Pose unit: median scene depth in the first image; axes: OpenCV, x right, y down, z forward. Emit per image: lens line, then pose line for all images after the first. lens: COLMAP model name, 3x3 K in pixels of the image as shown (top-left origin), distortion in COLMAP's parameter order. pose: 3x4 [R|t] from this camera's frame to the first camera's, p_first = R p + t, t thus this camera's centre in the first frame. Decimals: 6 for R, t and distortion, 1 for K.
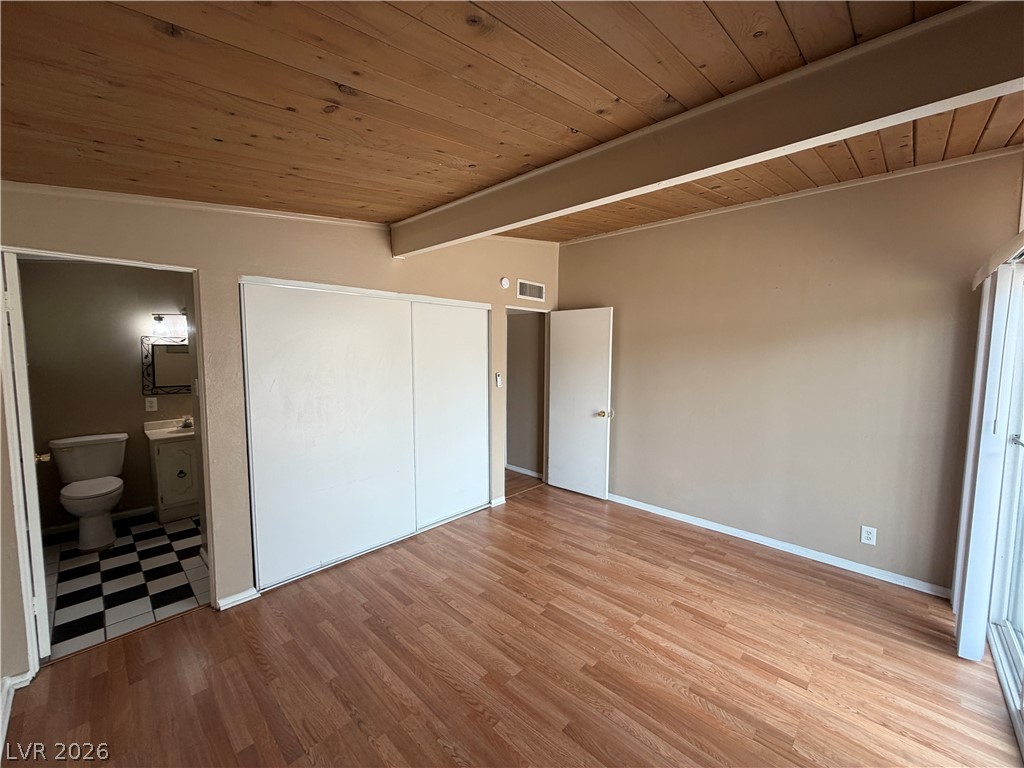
lens RADIAL K [[408.0, 0, 512.9], [0, 408.0, 380.0], [0, 0, 1]] dist [0.000306, 0.000377]
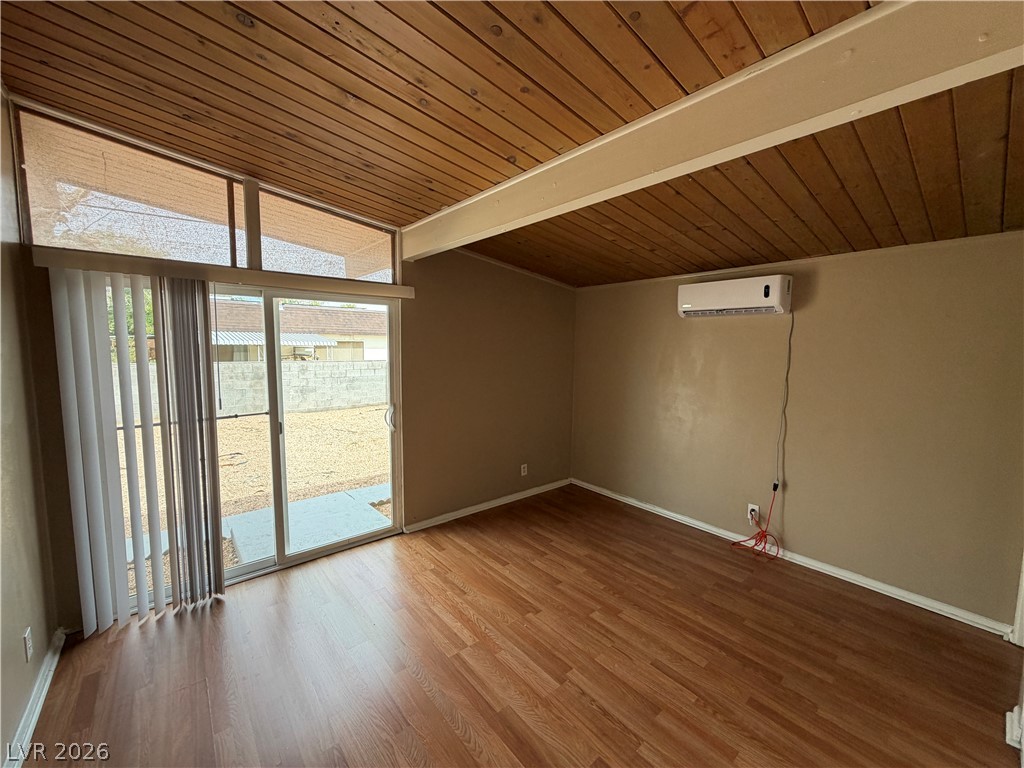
lens RADIAL K [[408.0, 0, 511.8], [0, 408.0, 380.8], [0, 0, 1]] dist [0.000306, 0.000377]
pose [[-0.993574, -0.035774, 0.107383, 0.136031], [-0.018802, 0.987723, 0.155083, -0.151298], [-0.111613, 0.152067, -0.982048, 1.942687]]
